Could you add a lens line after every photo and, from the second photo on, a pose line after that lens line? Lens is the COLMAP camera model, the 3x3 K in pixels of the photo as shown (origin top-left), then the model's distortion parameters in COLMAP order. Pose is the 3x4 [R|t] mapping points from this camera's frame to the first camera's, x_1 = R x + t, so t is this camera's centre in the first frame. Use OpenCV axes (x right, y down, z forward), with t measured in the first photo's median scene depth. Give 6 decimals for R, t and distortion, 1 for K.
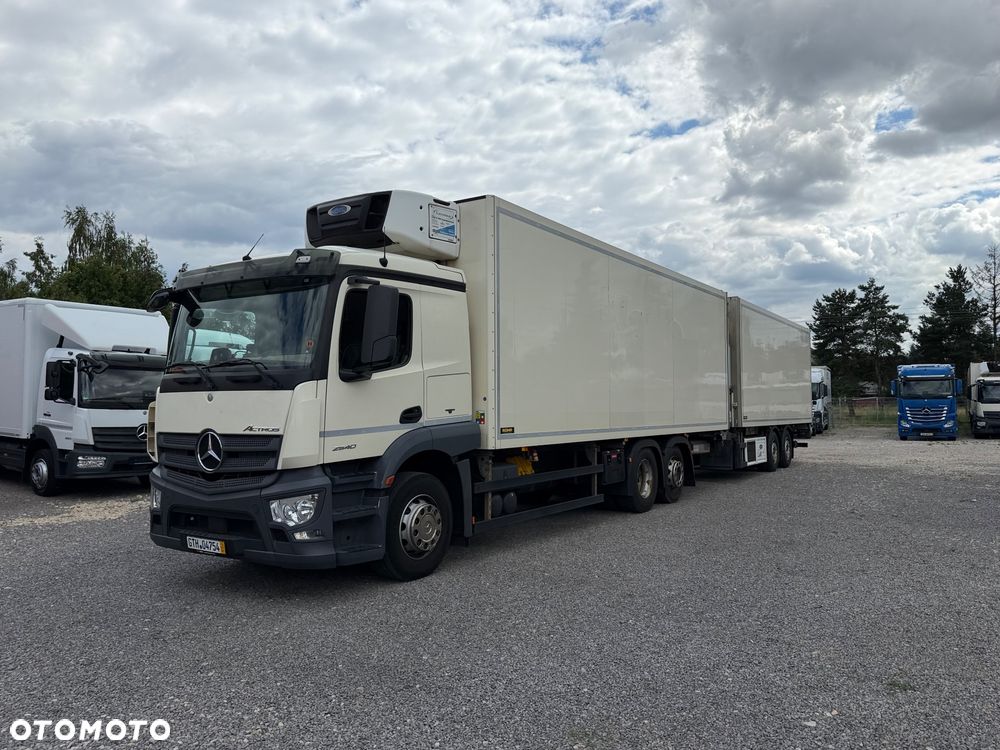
lens RADIAL K [[756.0, 0, 504.4], [0, 756.0, 378.4], [0, 0, 1]] dist [0.028832, -0.032001]
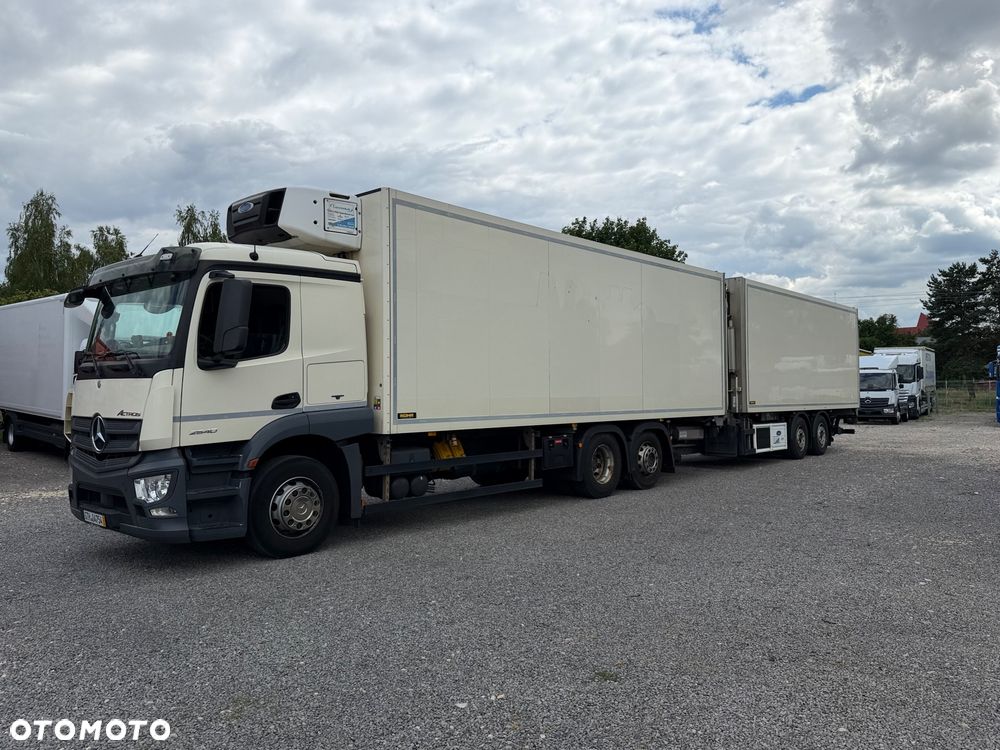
lens RADIAL K [[756.0, 0, 496.9], [0, 756.0, 375.8], [0, 0, 1]] dist [0.028832, -0.032001]
pose [[0.988250, -0.003178, -0.152815, 0.173358], [0.006021, 0.999817, 0.018142, -0.002301], [0.152730, -0.018849, 0.988088, 0.001115]]
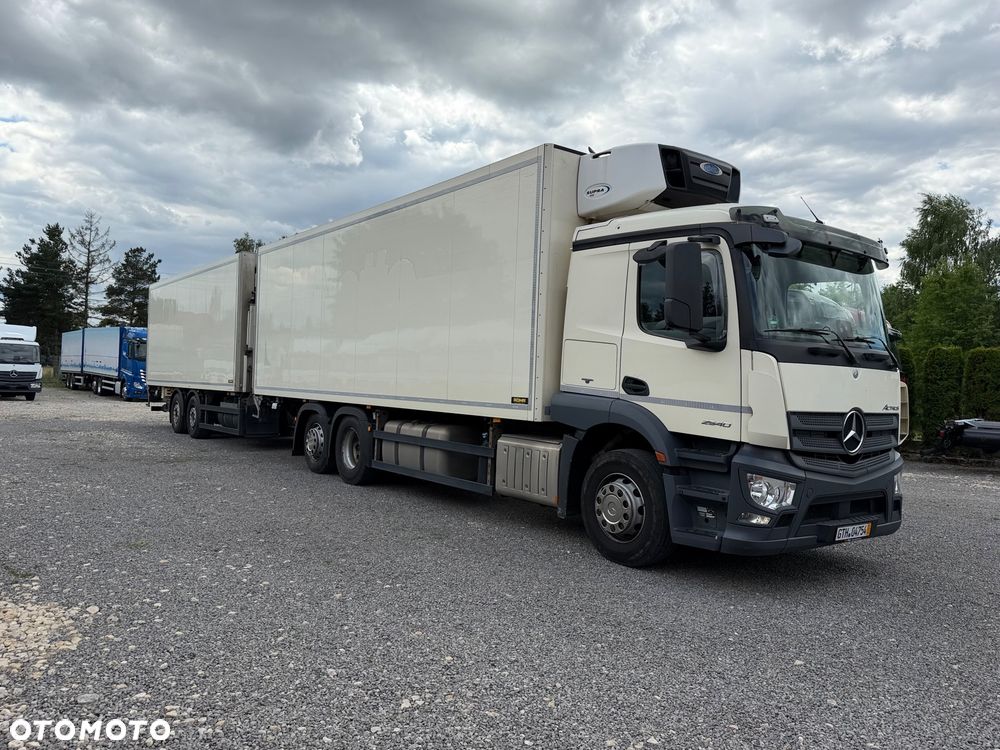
lens RADIAL K [[759.4, 0, 492.6], [0, 759.4, 373.6], [0, 0, 1]] dist [0.041269, -0.058377]
pose [[0.352986, 0.031155, 0.935110, -0.701639], [-0.077927, 0.996952, -0.003799, 0.031109], [-0.932378, -0.071530, 0.354338, 0.535719]]
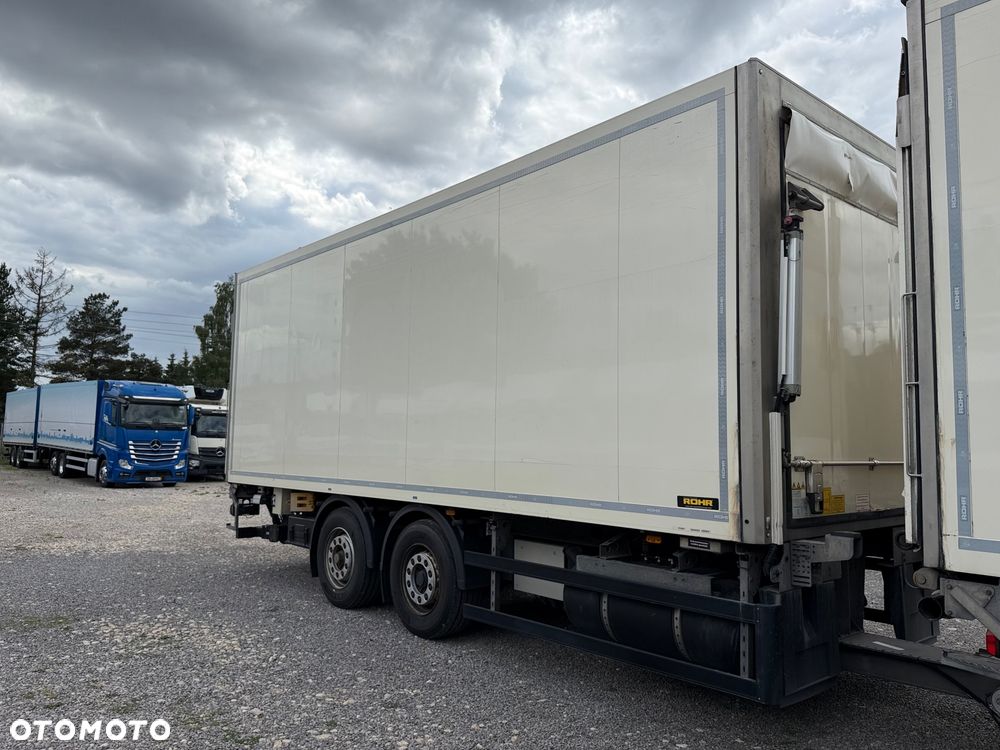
lens RADIAL K [[752.1, 0, 461.7], [0, 752.1, 372.5], [0, 0, 1]] dist [0.047322, -0.067391]
pose [[0.306347, 0.109687, 0.945579, -0.083619], [-0.072094, 0.993160, -0.091849, 0.043992], [-0.949186, -0.040033, 0.312159, 1.418489]]
